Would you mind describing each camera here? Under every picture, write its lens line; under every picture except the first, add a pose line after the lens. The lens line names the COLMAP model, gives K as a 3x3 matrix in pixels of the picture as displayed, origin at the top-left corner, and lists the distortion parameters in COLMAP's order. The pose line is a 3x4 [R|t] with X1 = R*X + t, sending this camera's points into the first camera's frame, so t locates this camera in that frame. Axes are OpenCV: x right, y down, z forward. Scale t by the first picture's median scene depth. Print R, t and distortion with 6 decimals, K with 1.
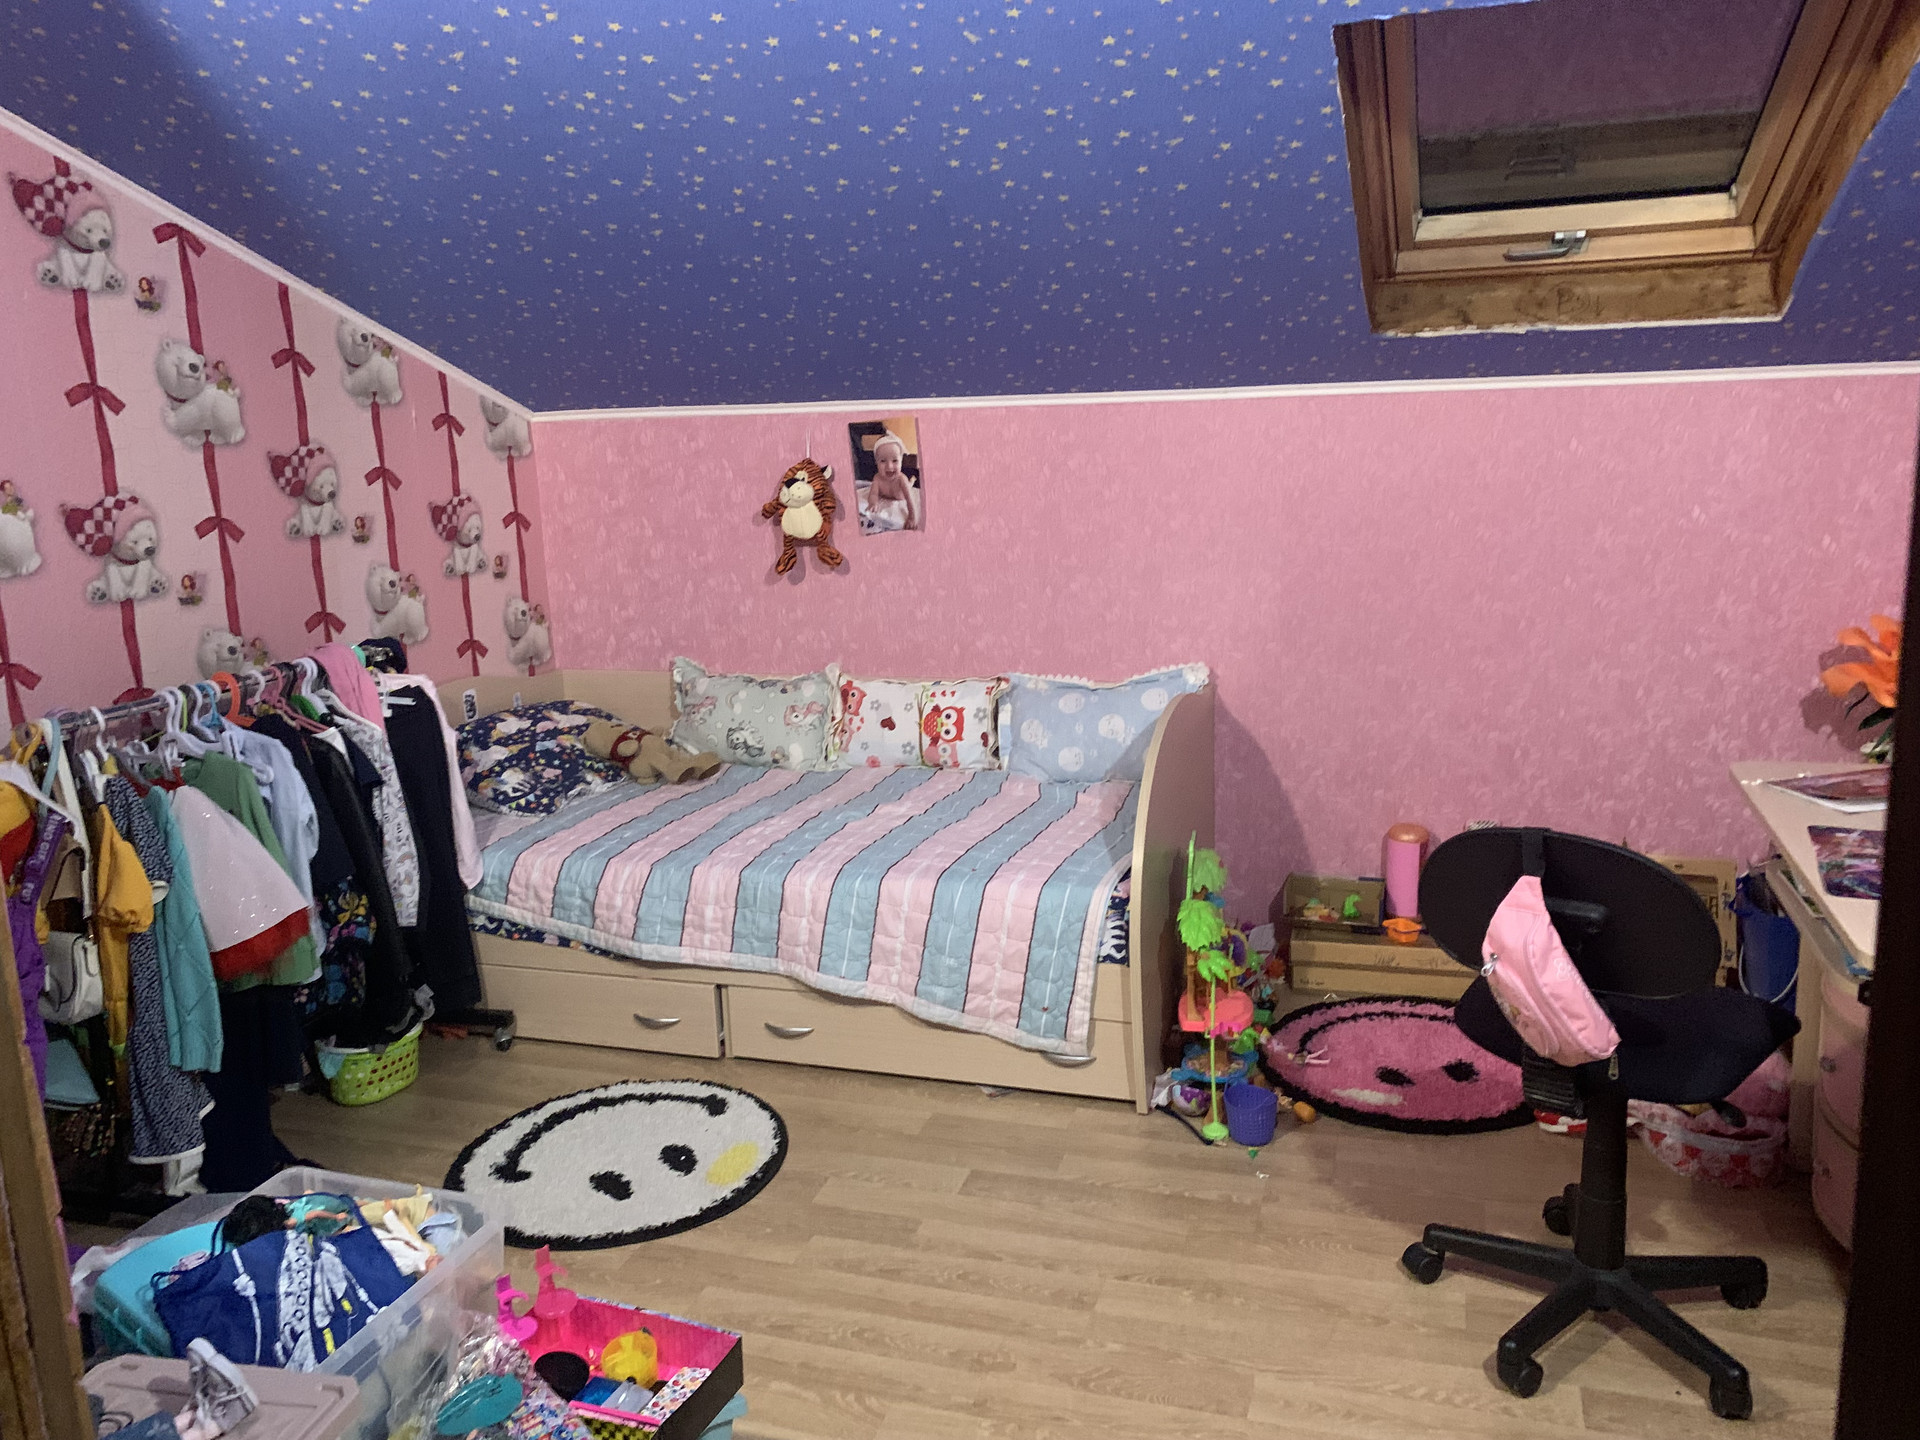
lens RADIAL K [[1470.8, 0, 975.4], [0, 1470.8, 696.4], [0, 0, 1]] dist [0.044562, -0.045005]
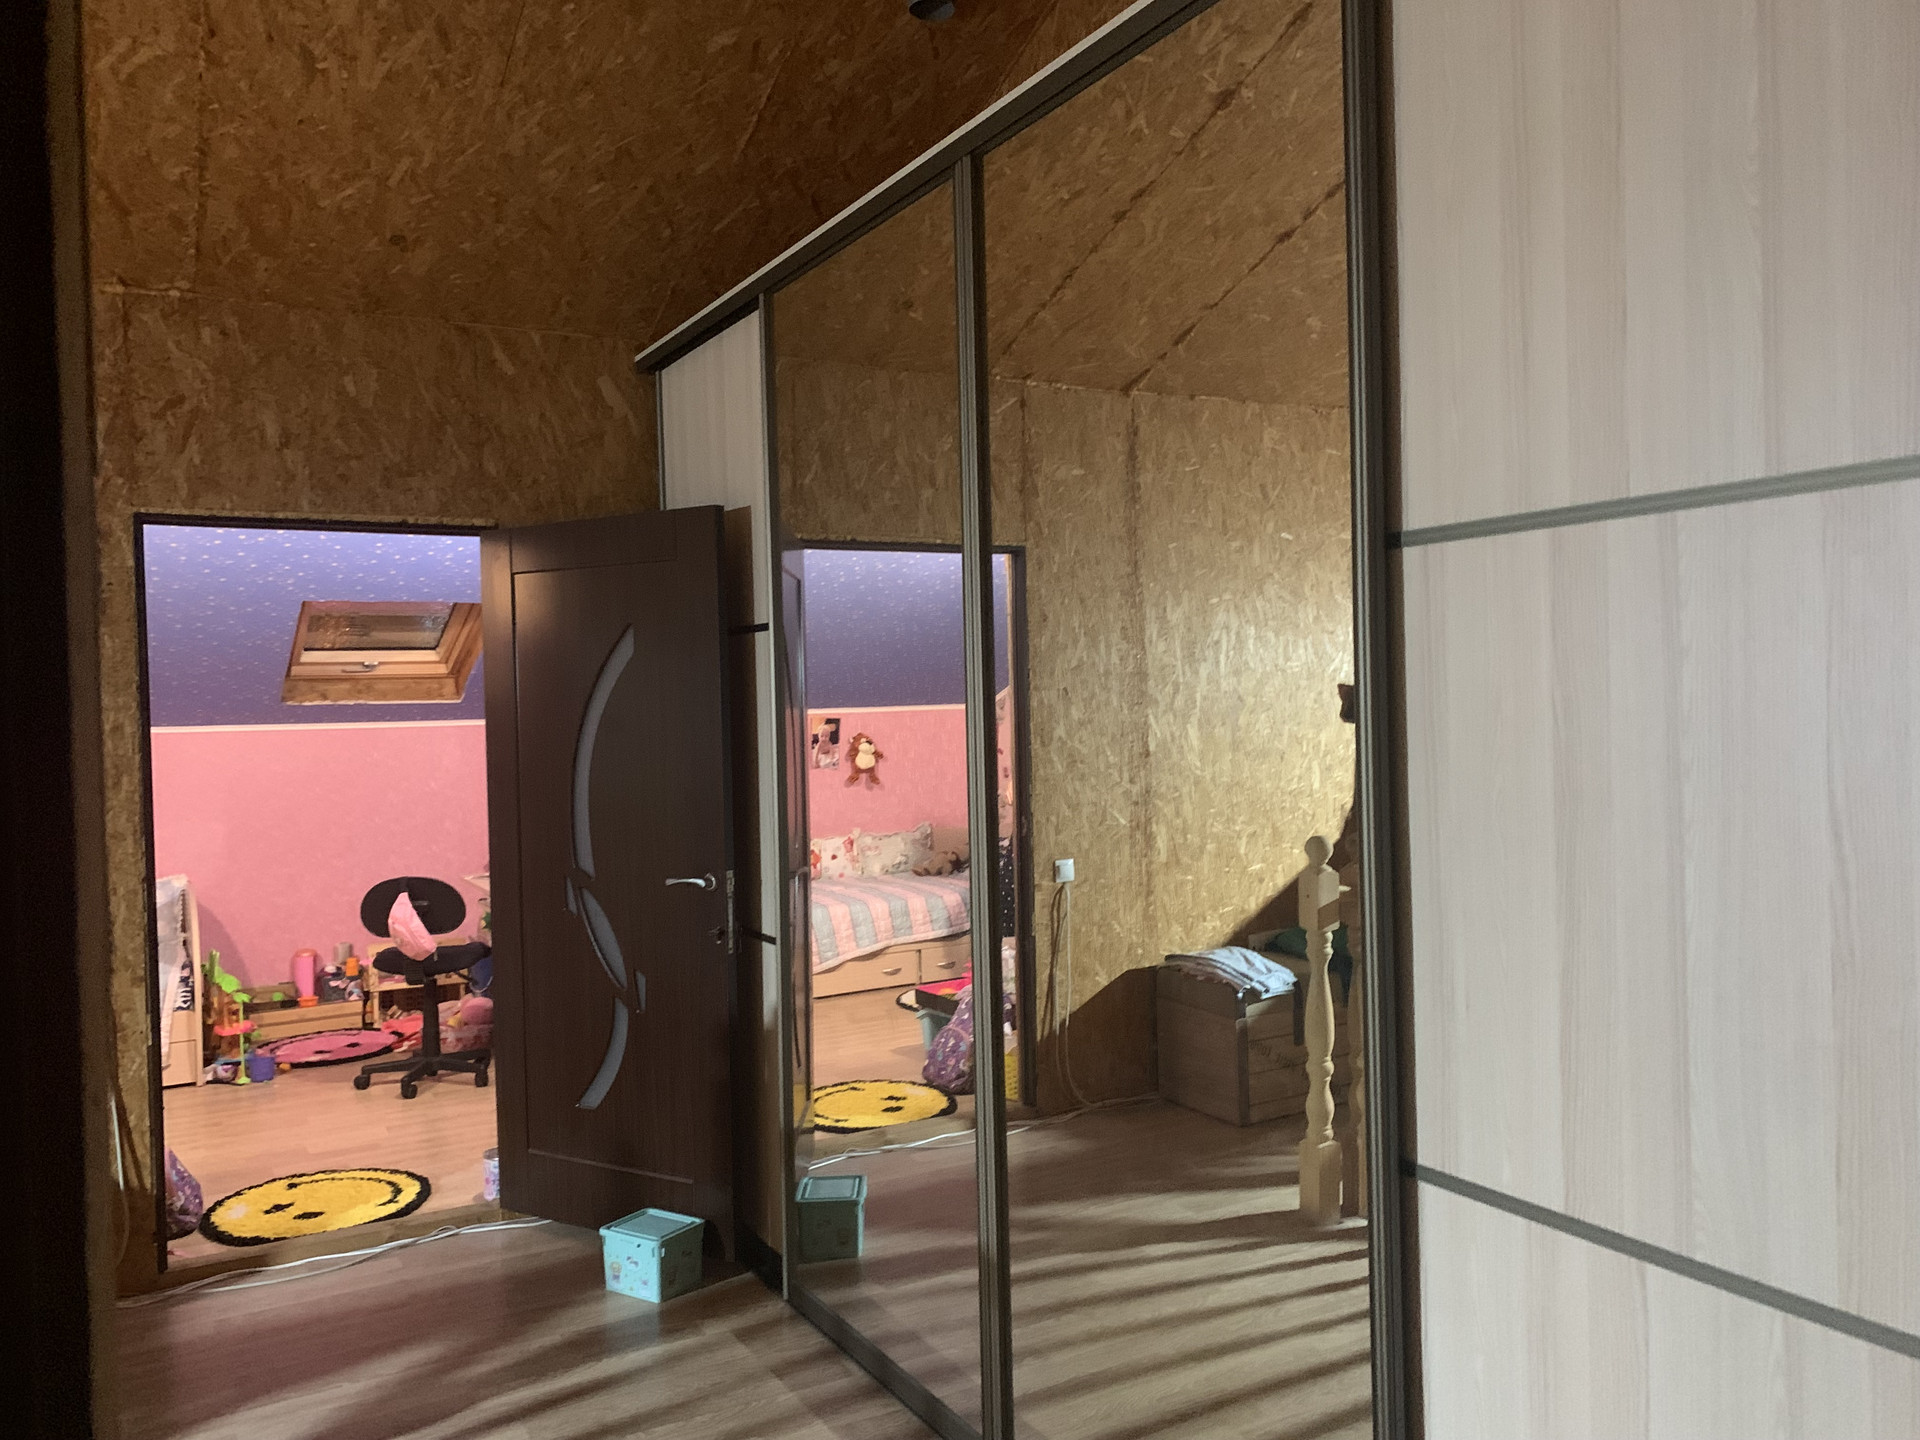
lens RADIAL K [[1470.8, 0, 943.0], [0, 1470.8, 715.5], [0, 0, 1]] dist [0.044562, -0.045005]
pose [[0.688415, 0.008740, 0.725265, -0.640057], [0.142321, 0.978861, -0.146886, 0.225796], [-0.711217, 0.204339, 0.672619, -1.133882]]
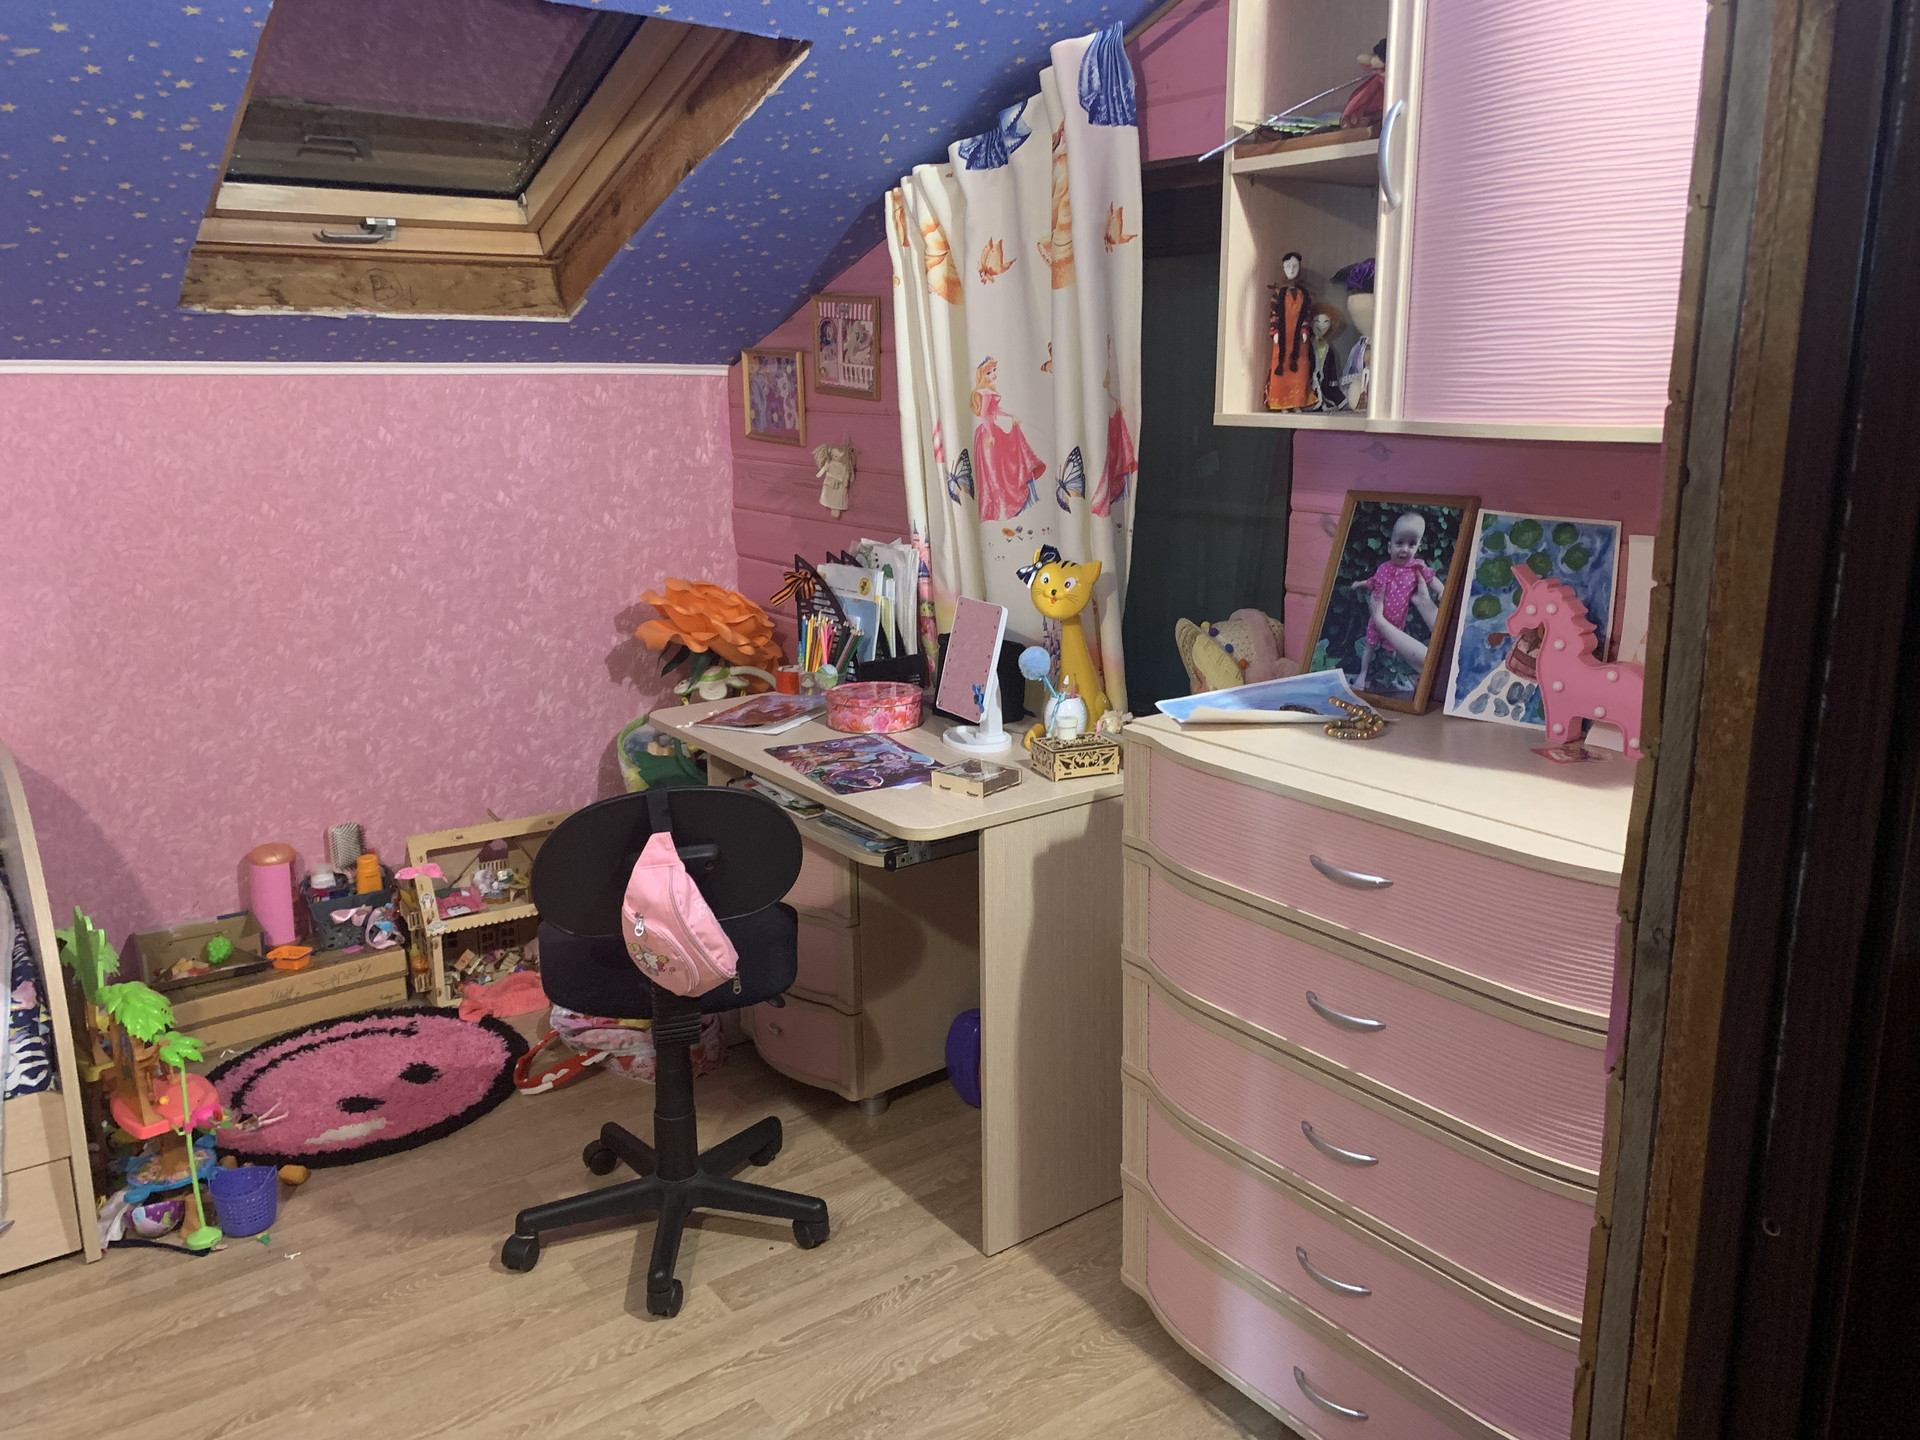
lens RADIAL K [[1470.8, 0, 970.0], [0, 1470.8, 699.4], [0, 0, 1]] dist [0.044562, -0.045005]
pose [[0.584957, -0.145496, 0.797907, -0.208193], [0.140103, 0.987116, 0.077285, -0.015955], [-0.798872, 0.066581, 0.597805, 0.108859]]
